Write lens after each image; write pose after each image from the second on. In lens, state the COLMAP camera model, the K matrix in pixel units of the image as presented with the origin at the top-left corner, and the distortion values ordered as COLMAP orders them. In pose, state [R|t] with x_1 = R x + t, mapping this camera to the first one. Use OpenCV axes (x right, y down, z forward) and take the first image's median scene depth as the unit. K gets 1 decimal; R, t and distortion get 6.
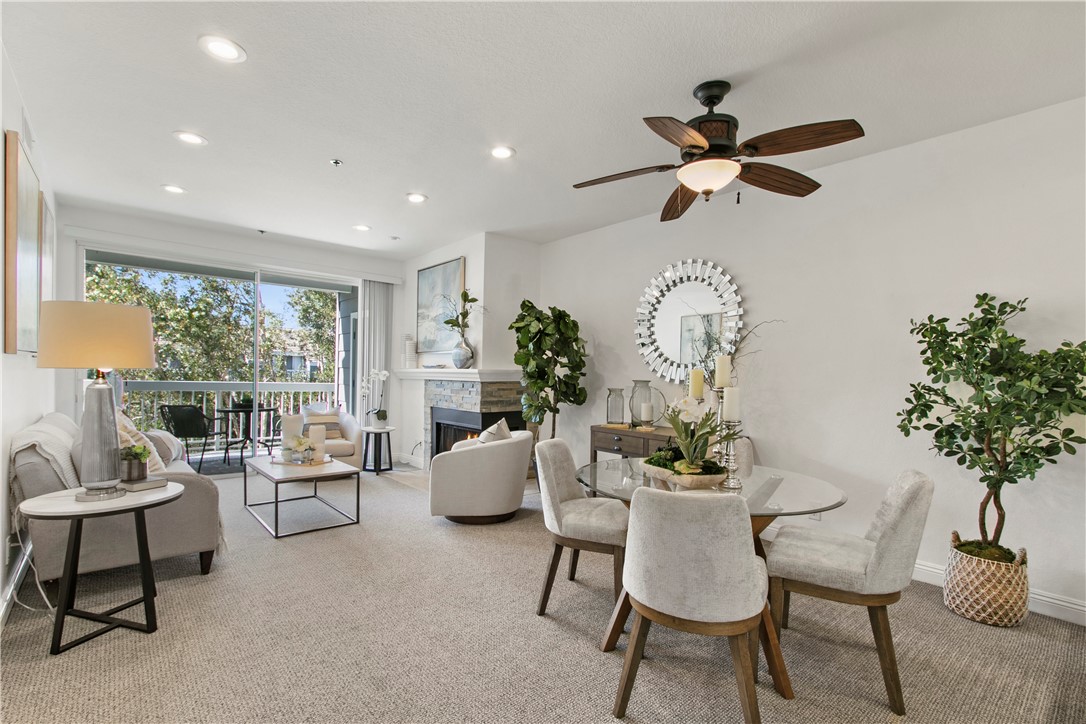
lens RADIAL K [[497.7, 0, 538.7], [0, 497.7, 384.4], [0, 0, 1]] dist [-0.001488, -0.000504]
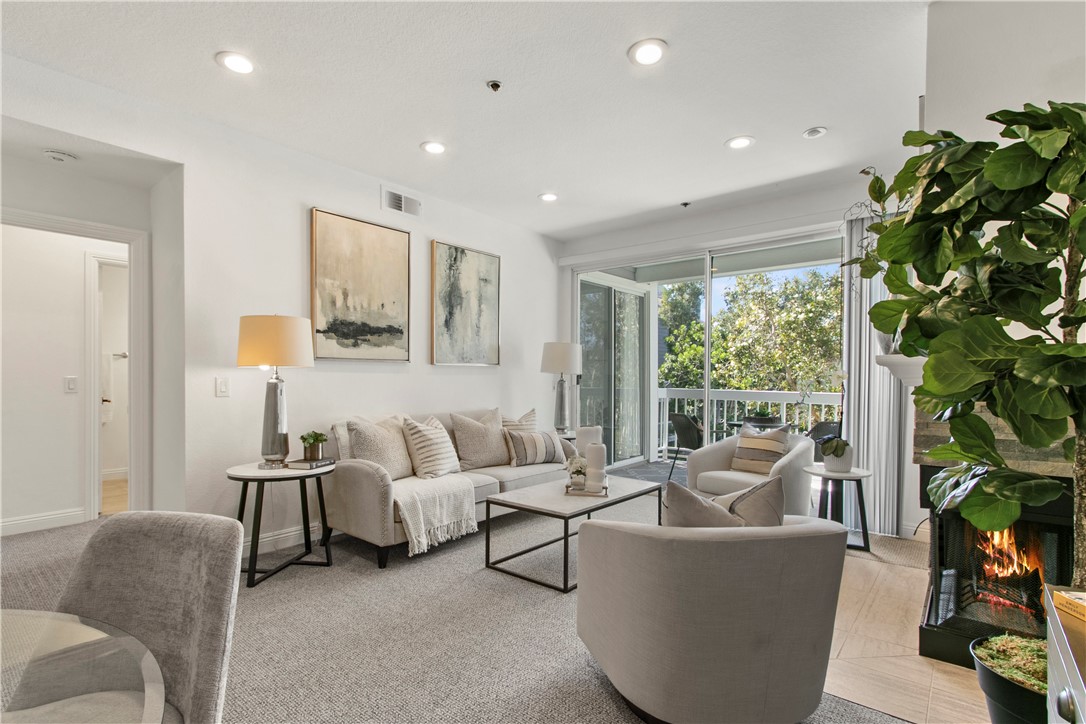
lens RADIAL K [[513.9, 0, 540.1], [0, 513.9, 382.2], [0, 0, 1]] dist [0.000168, -0.000091]
pose [[0.162108, -0.014881, -0.986661, 0.232281], [-0.022827, 0.999562, -0.018826, 0.007463], [0.986509, 0.025575, 0.161697, 0.619678]]
